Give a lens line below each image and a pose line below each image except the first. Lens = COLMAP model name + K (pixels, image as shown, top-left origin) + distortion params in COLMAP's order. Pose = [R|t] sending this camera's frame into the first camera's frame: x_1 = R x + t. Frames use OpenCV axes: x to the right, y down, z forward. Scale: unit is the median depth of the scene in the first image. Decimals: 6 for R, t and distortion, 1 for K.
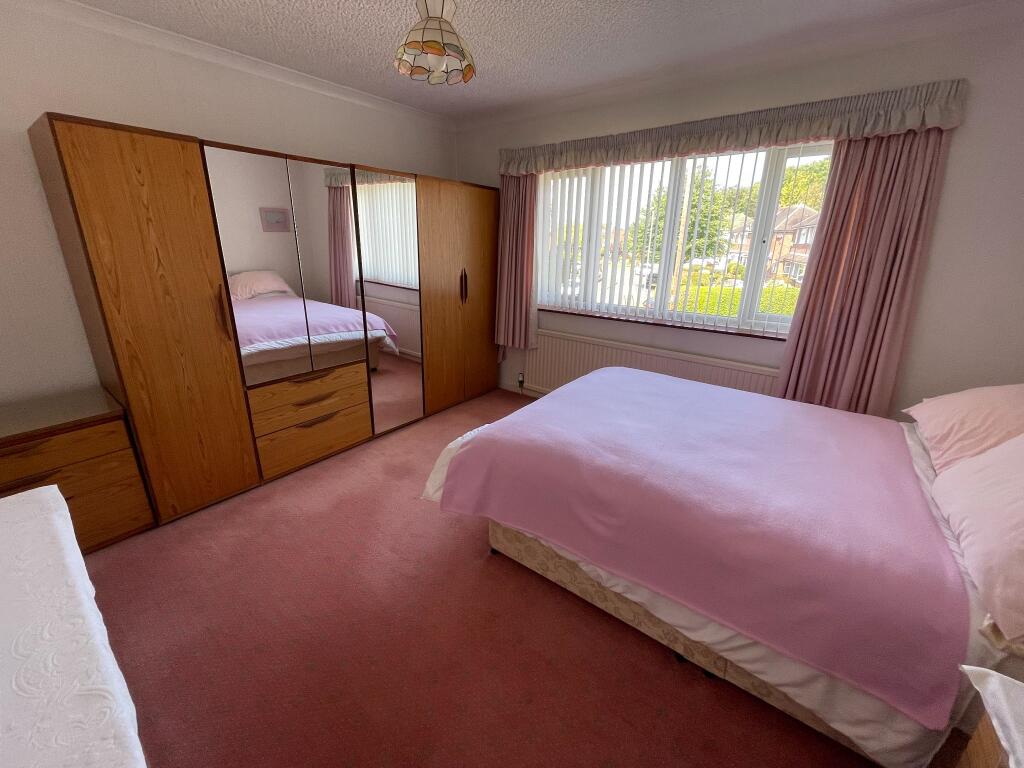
lens RADIAL K [[415.8, 0, 517.9], [0, 415.8, 377.0], [0, 0, 1]] dist [0.004052, -0.001037]
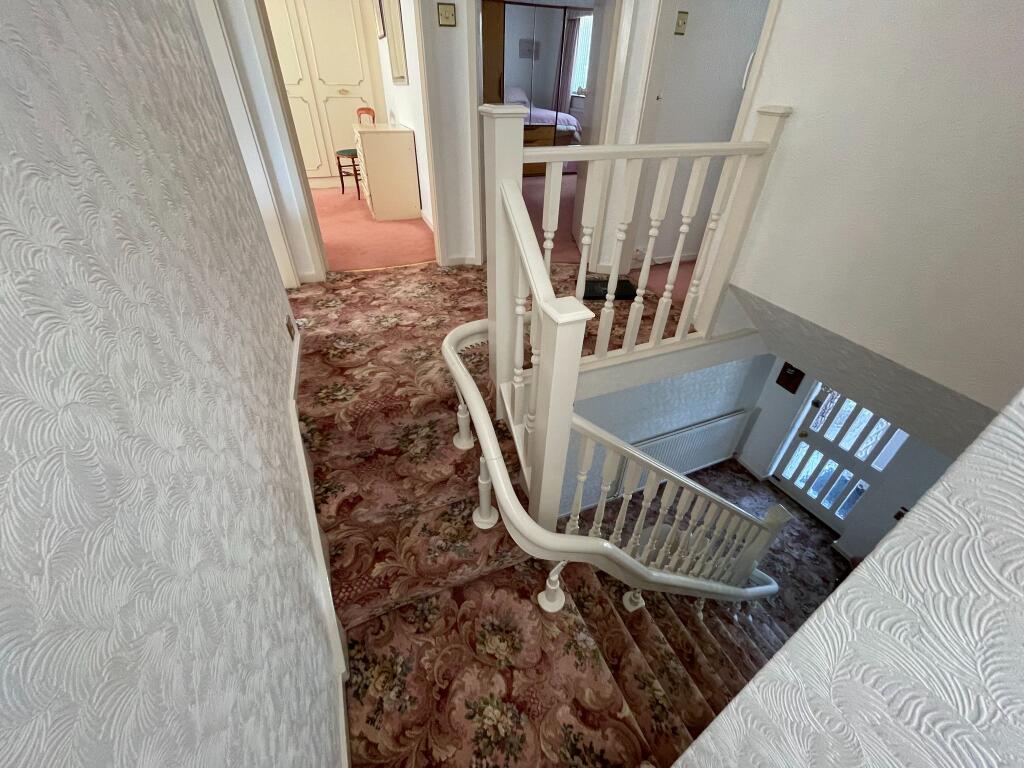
lens RADIAL K [[415.8, 0, 510.7], [0, 415.8, 370.7], [0, 0, 1]] dist [0.004052, -0.001037]
pose [[0.858198, 0.293445, -0.421173, 0.405968], [-0.164668, 0.934506, 0.315568, 0.295363], [0.486191, -0.201466, 0.850312, -0.653915]]
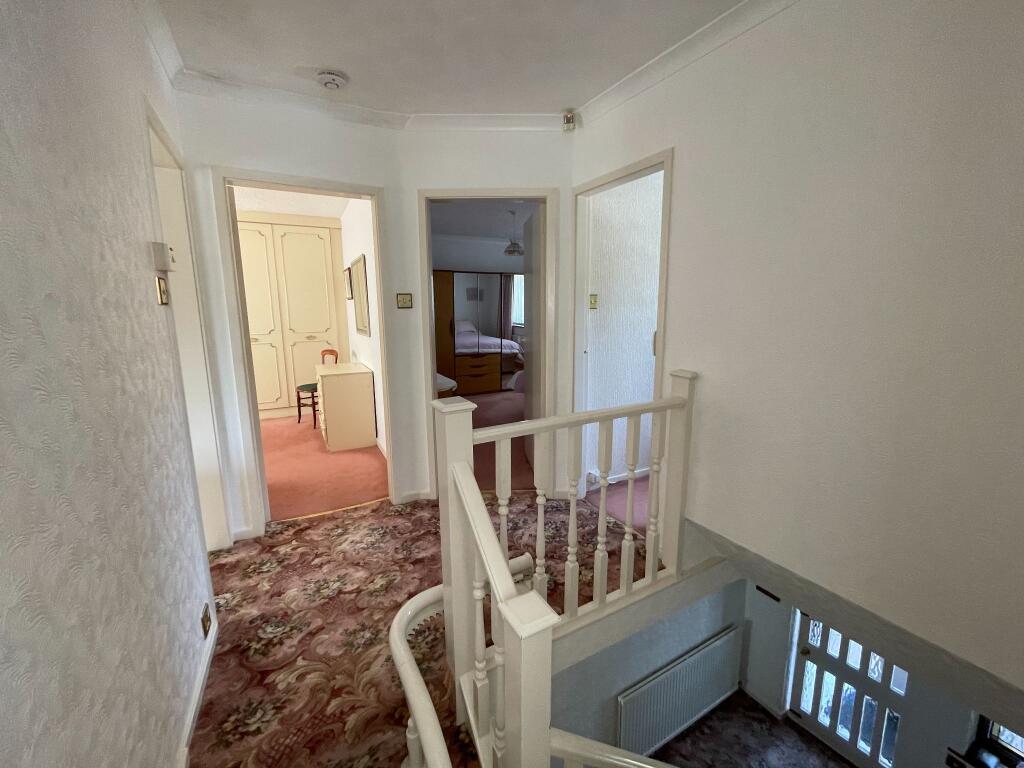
lens RADIAL K [[415.8, 0, 509.4], [0, 415.8, 374.3], [0, 0, 1]] dist [0.004052, -0.001037]
pose [[0.911155, 0.042507, -0.409866, 0.396539], [-0.105711, 0.985490, -0.132798, 0.239769], [0.398274, 0.164327, 0.902427, -0.647563]]
